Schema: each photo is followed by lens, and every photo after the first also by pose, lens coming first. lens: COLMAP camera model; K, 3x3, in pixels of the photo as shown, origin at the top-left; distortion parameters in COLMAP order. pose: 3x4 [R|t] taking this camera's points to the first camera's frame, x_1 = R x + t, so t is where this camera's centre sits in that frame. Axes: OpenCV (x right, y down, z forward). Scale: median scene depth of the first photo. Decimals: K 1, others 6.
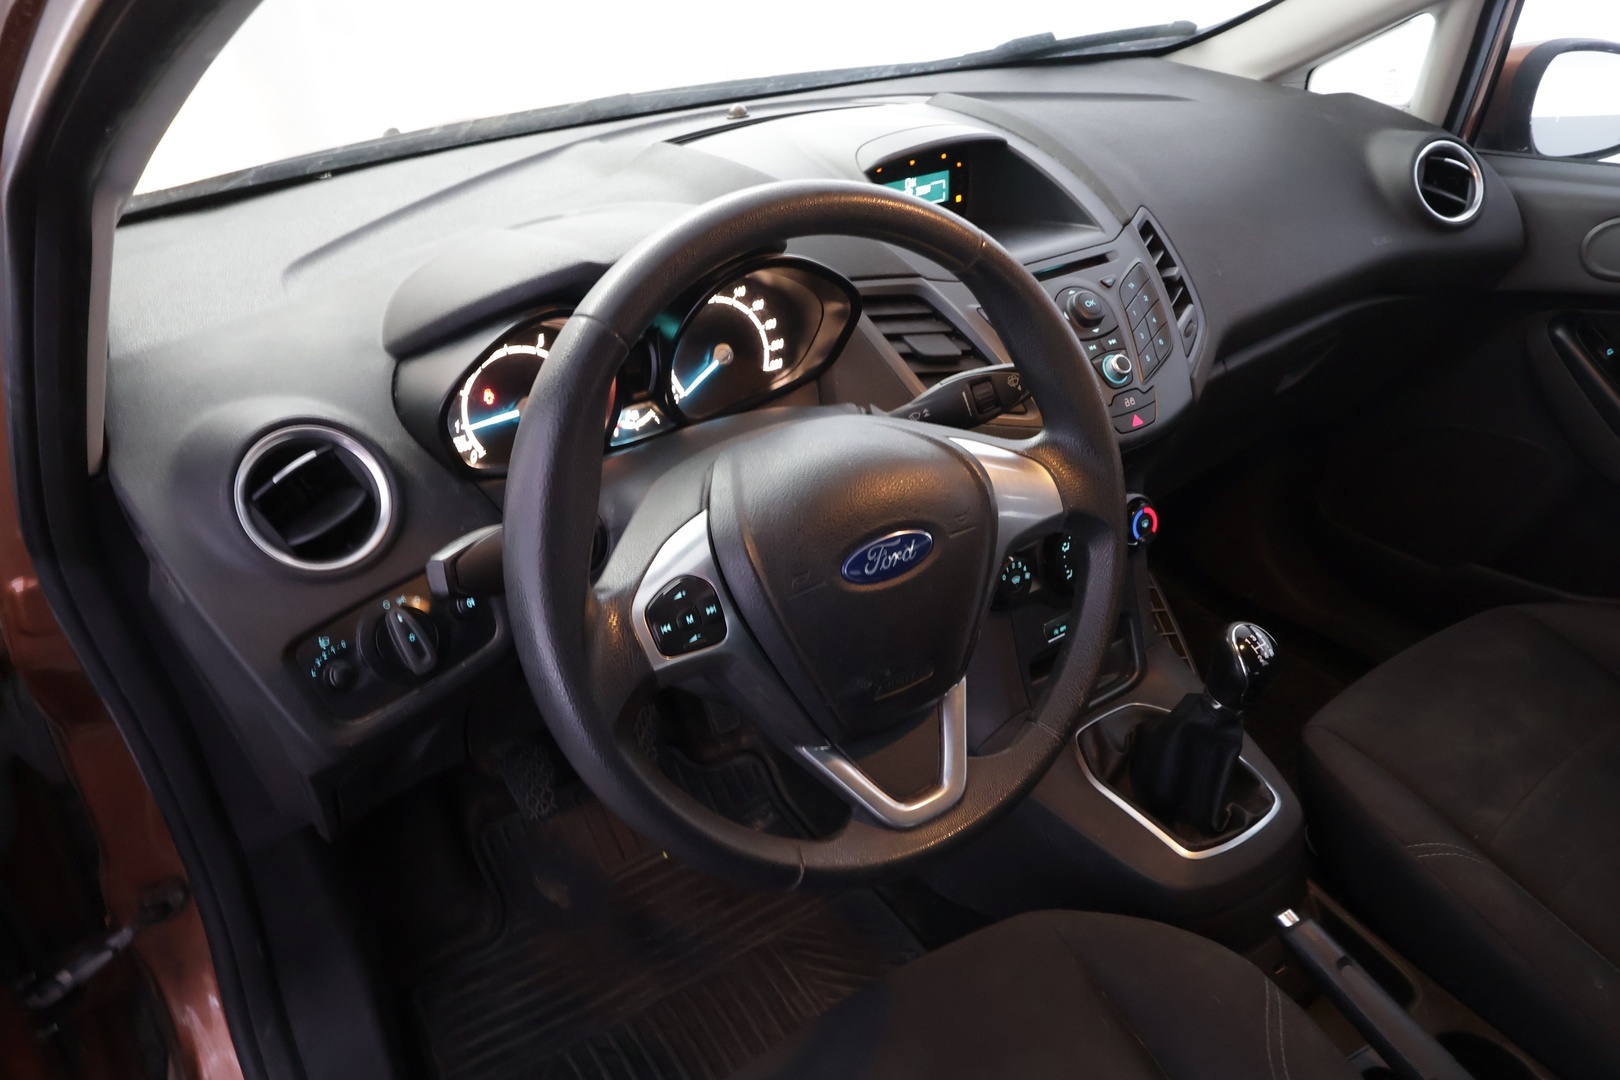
lens RADIAL K [[1182.9, 0, 813.5], [0, 1182.9, 538.5], [0, 0, 1]] dist [0.003138, 0.002231]
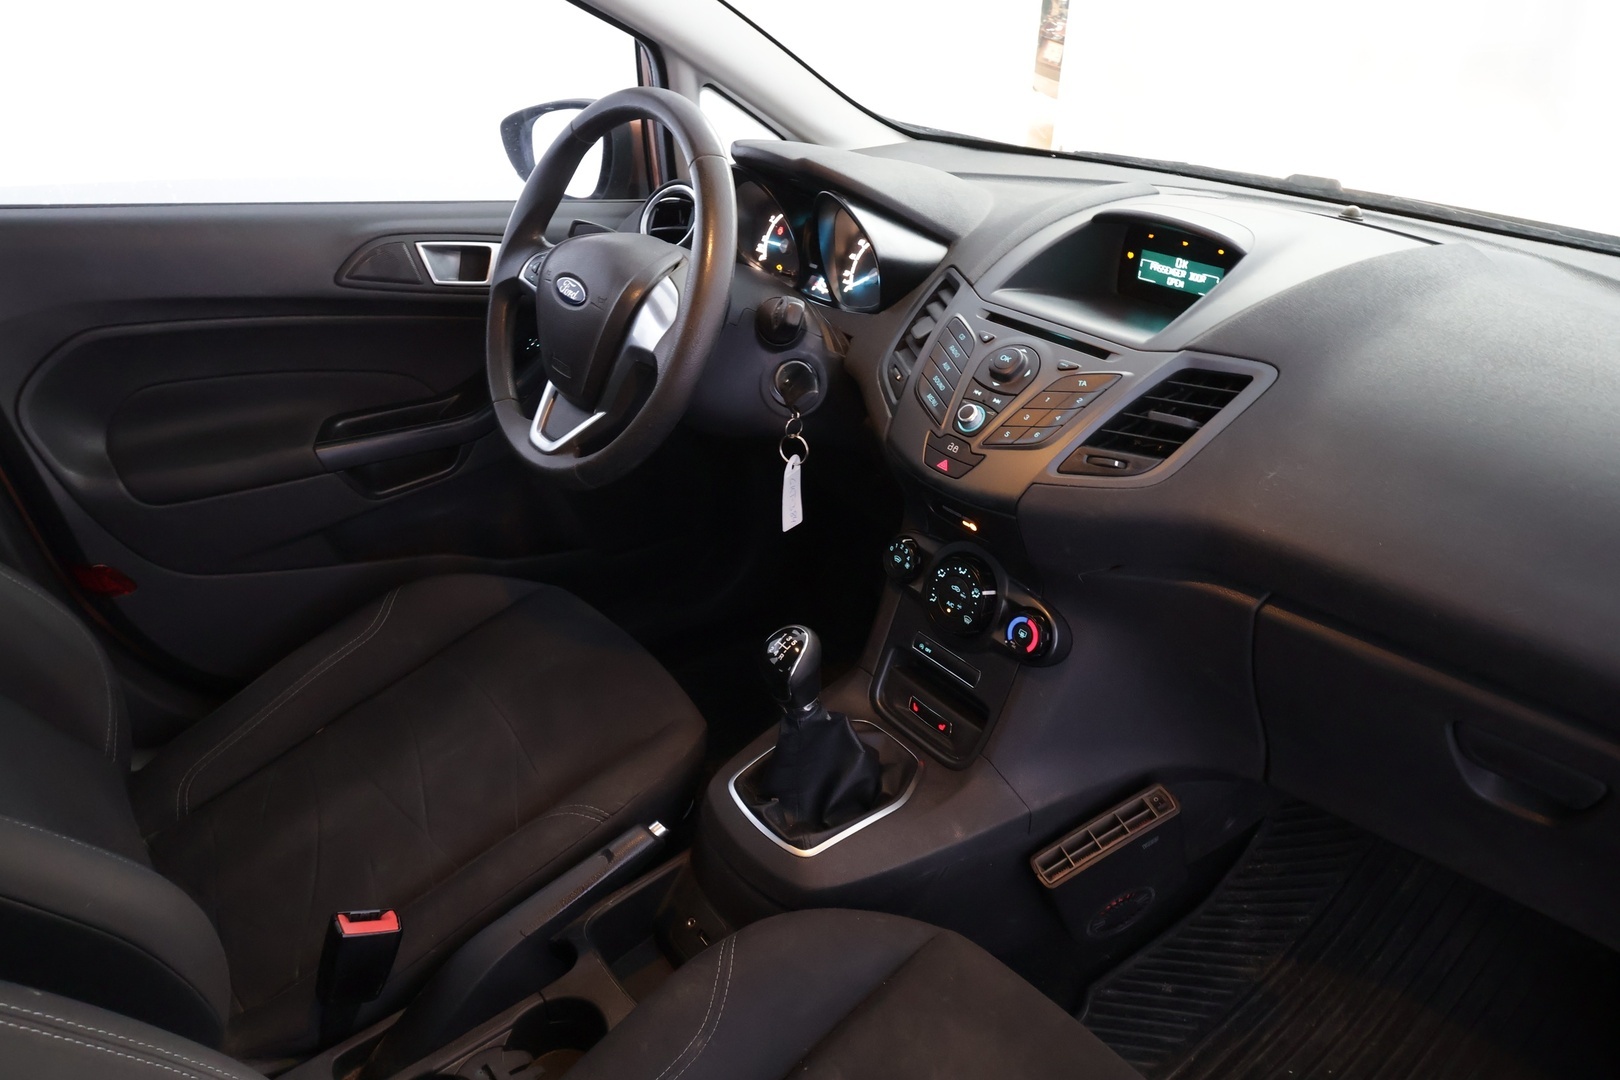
lens RADIAL K [[1069.6, 0, 811.0], [0, 1069.6, 542.6], [0, 0, 1]] dist [-0.007741, -0.000705]
pose [[0.069461, 0.496381, -0.865322, 1.040178], [-0.545299, 0.745251, 0.383732, -0.323394], [0.835358, 0.445205, 0.322442, 0.591505]]
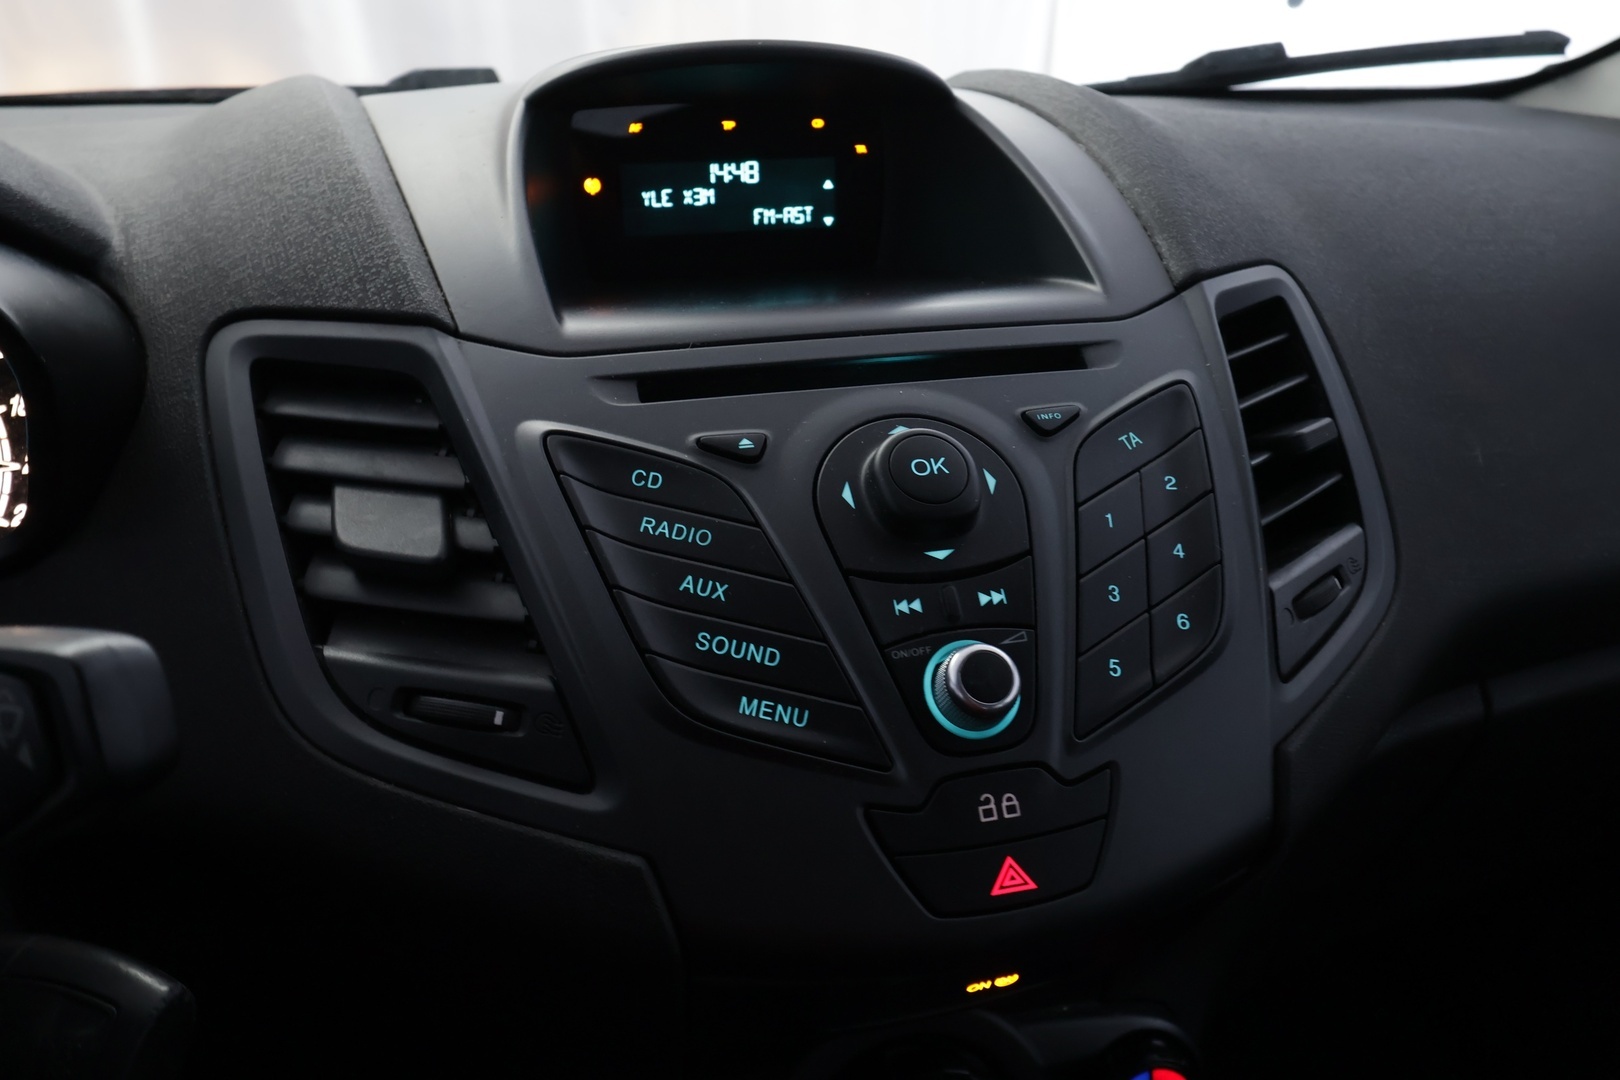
lens RADIAL K [[1182.9, 0, 802.2], [0, 1182.9, 546.4], [0, 0, 1]] dist [0.003138, 0.002231]
pose [[0.945379, 0.146558, -0.291168, 0.278897], [-0.184159, 0.977154, -0.106088, -0.130028], [0.268968, 0.153915, 0.950772, 0.652506]]
